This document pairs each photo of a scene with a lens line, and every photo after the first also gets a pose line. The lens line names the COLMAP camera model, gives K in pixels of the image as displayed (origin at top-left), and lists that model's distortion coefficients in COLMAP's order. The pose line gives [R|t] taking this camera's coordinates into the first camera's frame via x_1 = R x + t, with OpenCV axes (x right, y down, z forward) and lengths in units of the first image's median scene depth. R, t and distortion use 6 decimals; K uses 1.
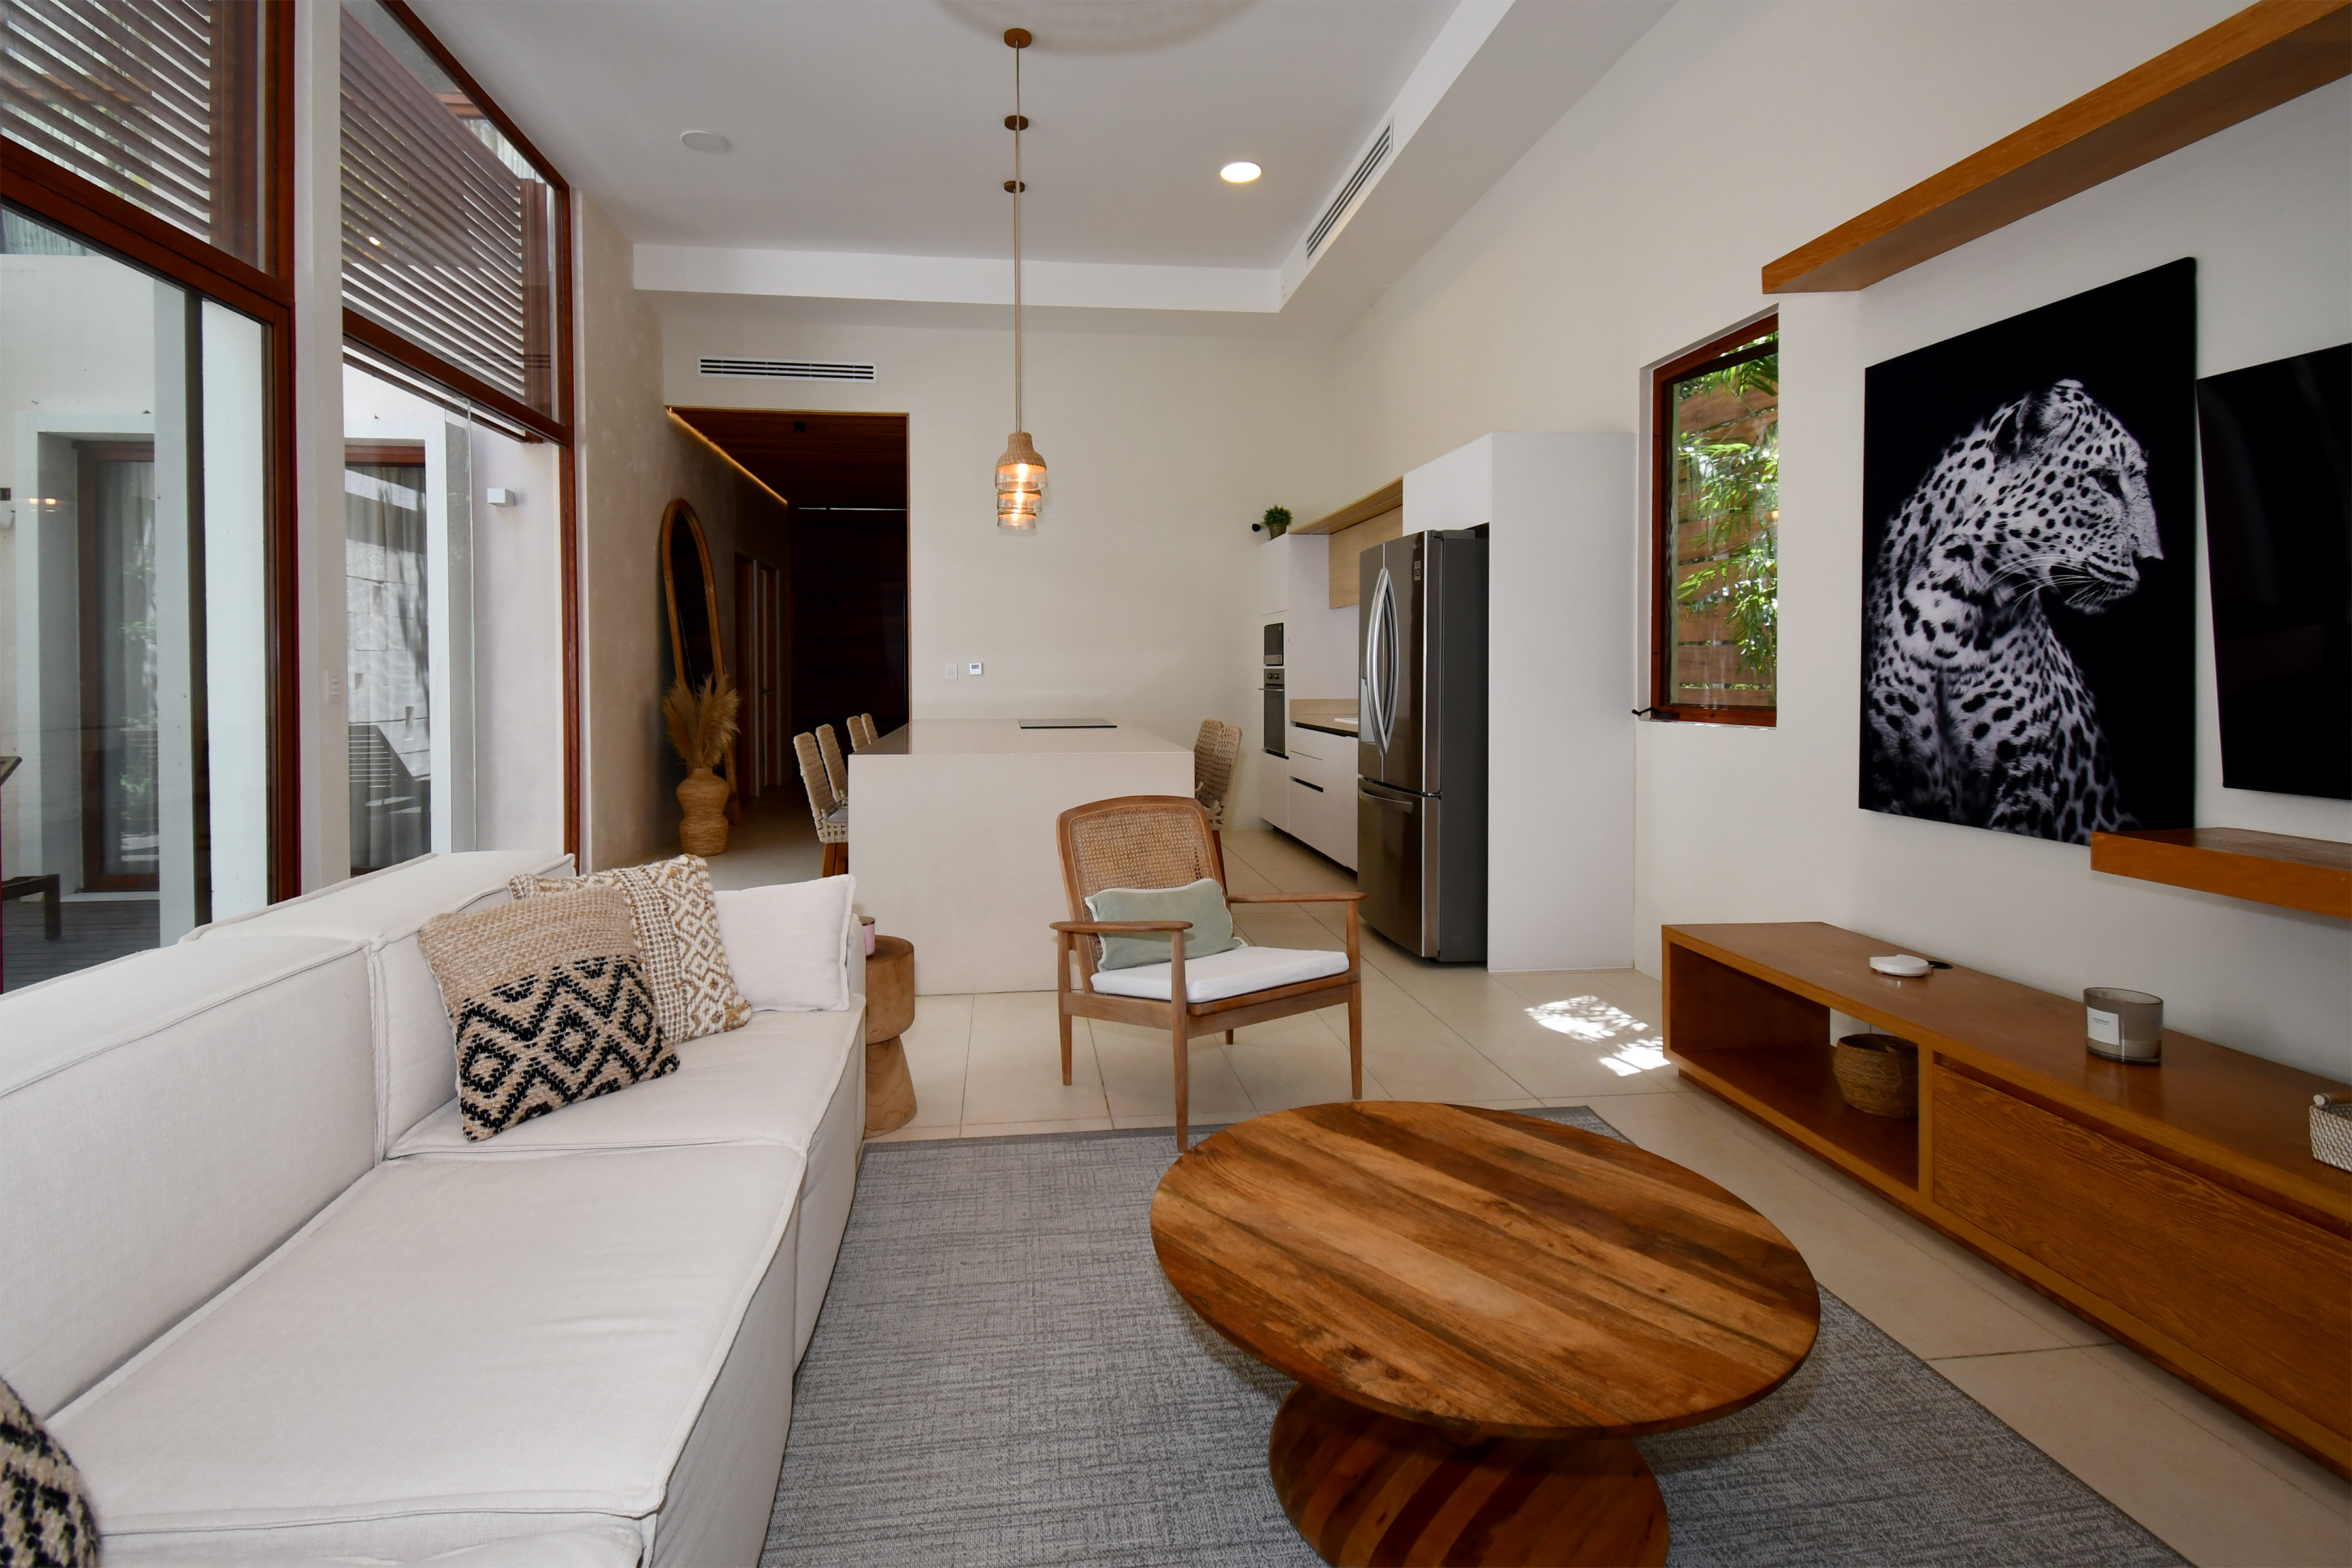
lens RADIAL K [[1114.3, 0, 1132.1], [0, 1114.3, 690.1], [0, 0, 1]] dist [0.025344, -0.016108]
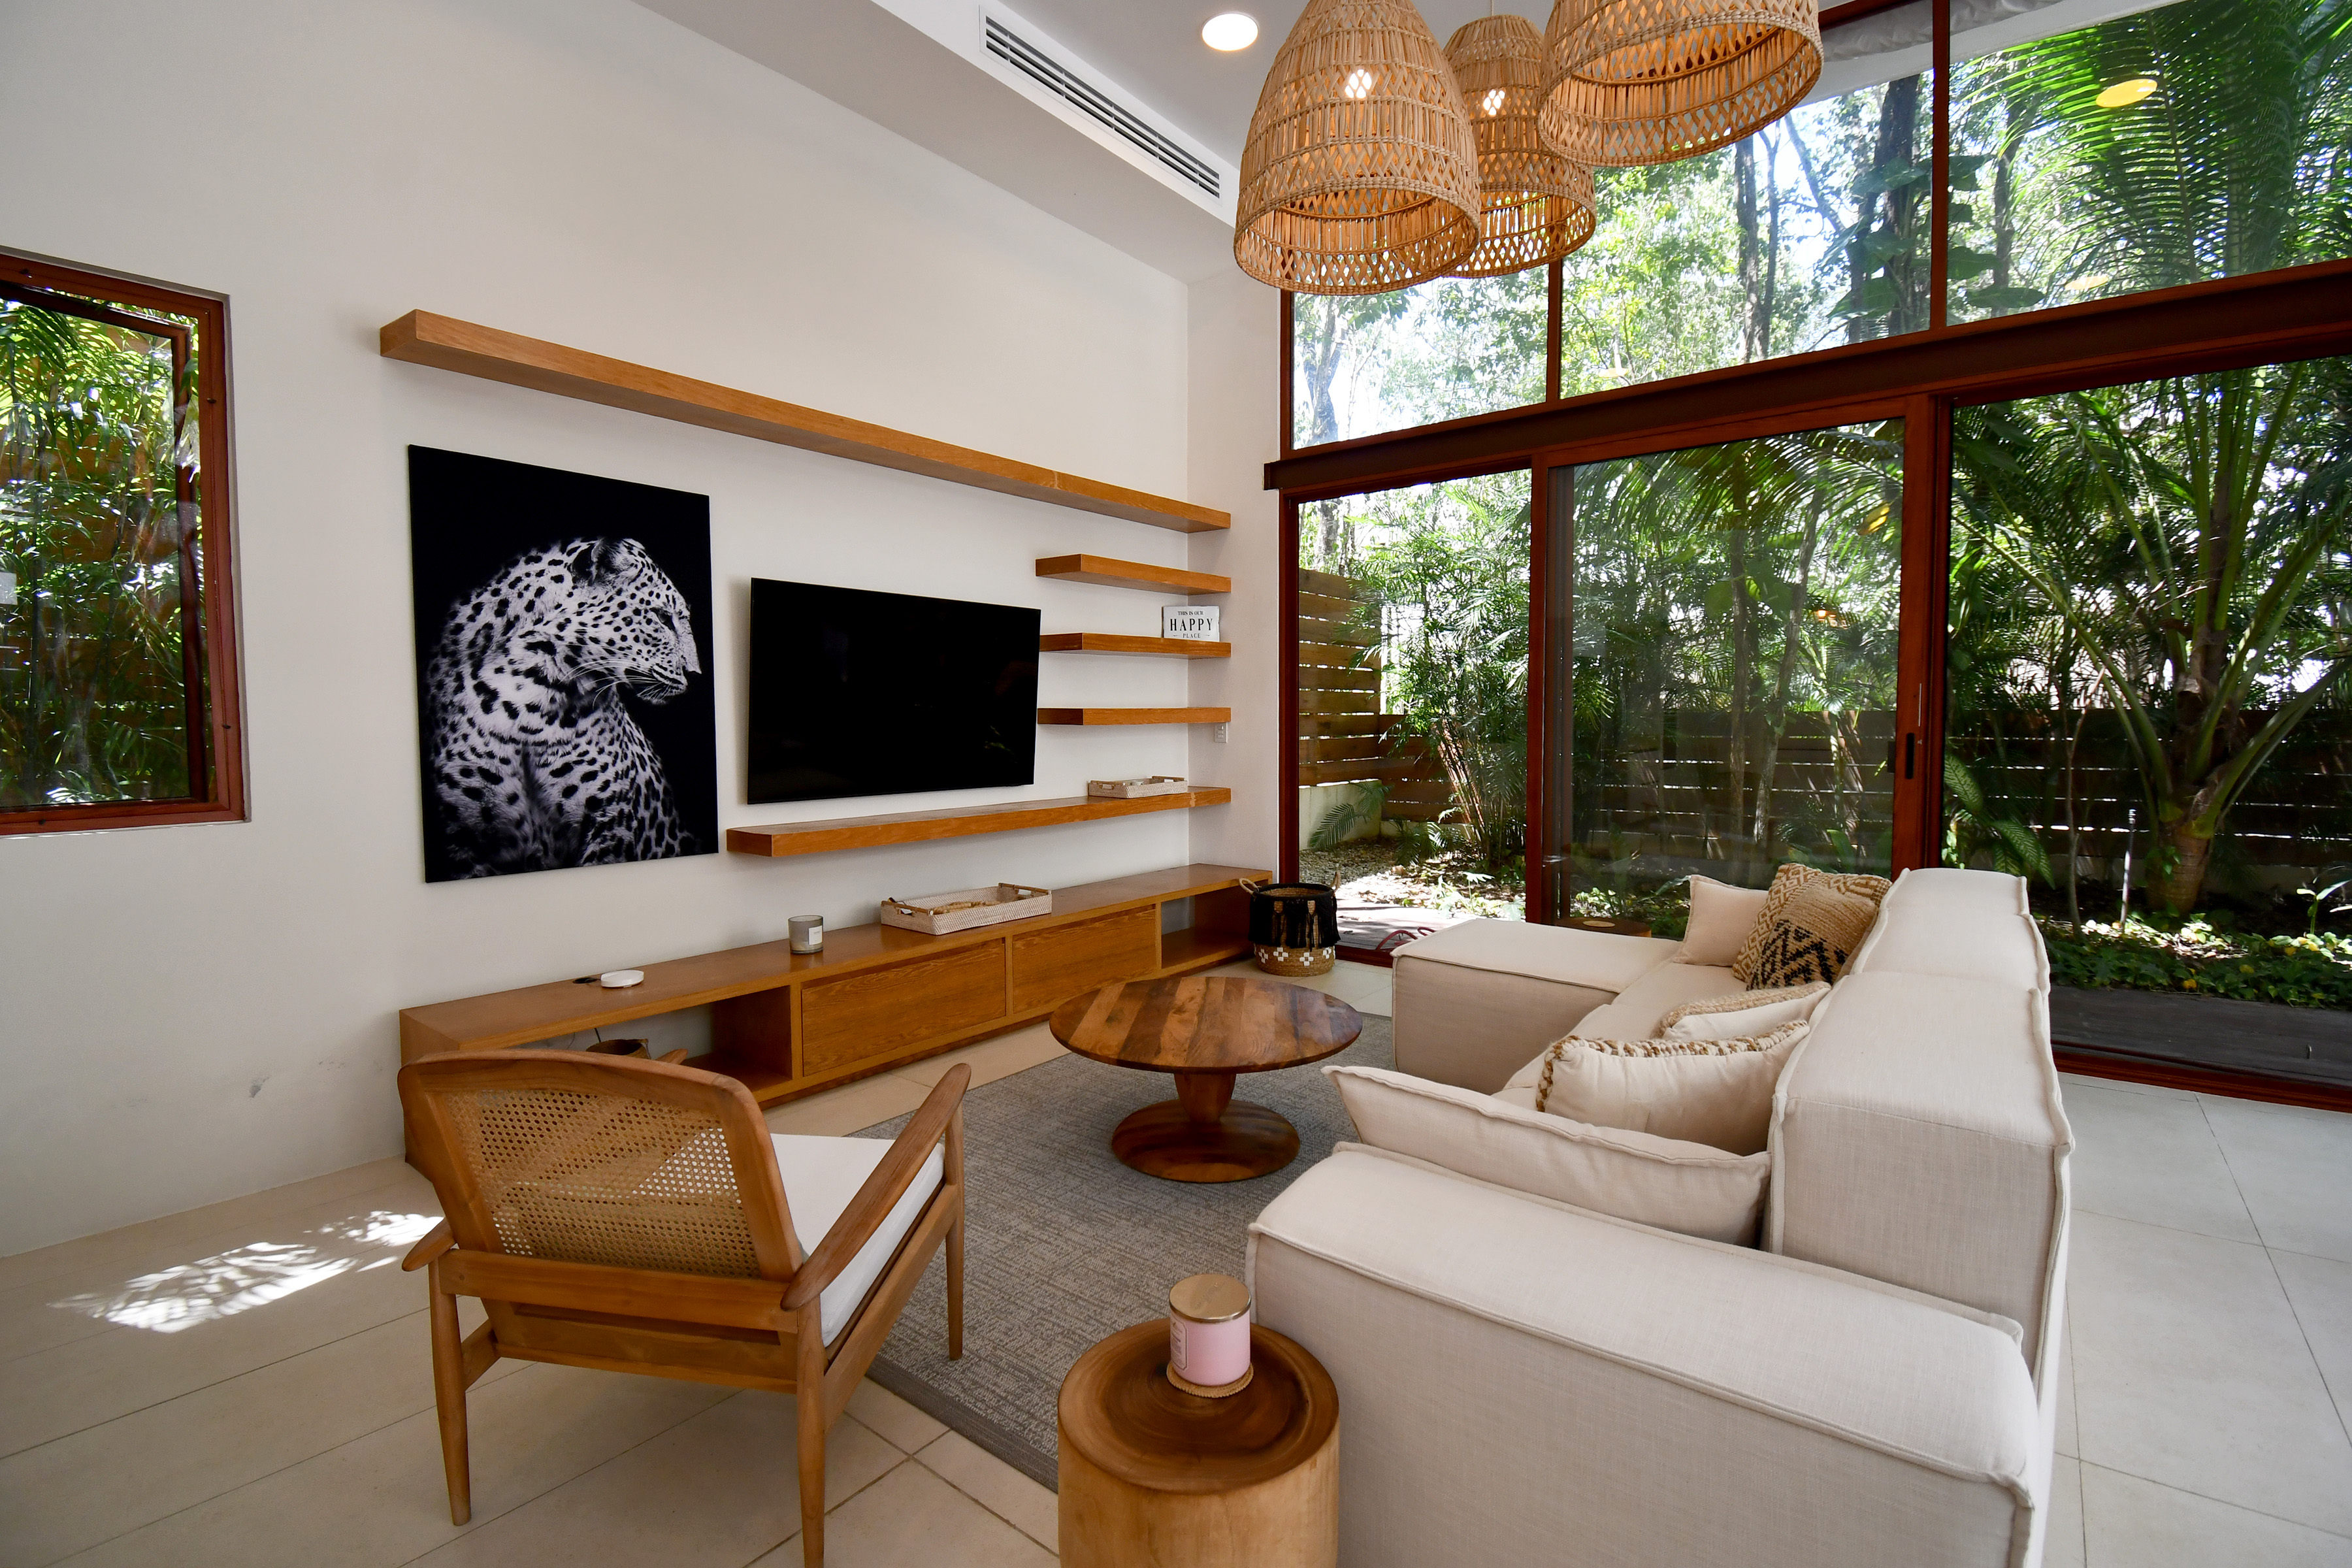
lens RADIAL K [[1114.3, 0, 1163.2], [0, 1114.3, 784.7], [0, 0, 1]] dist [0.025344, -0.016108]
pose [[-0.714686, -0.038442, 0.698388, -0.609627], [0.017549, 0.997189, 0.072847, -0.051741], [-0.699225, 0.064319, -0.712003, 1.438498]]
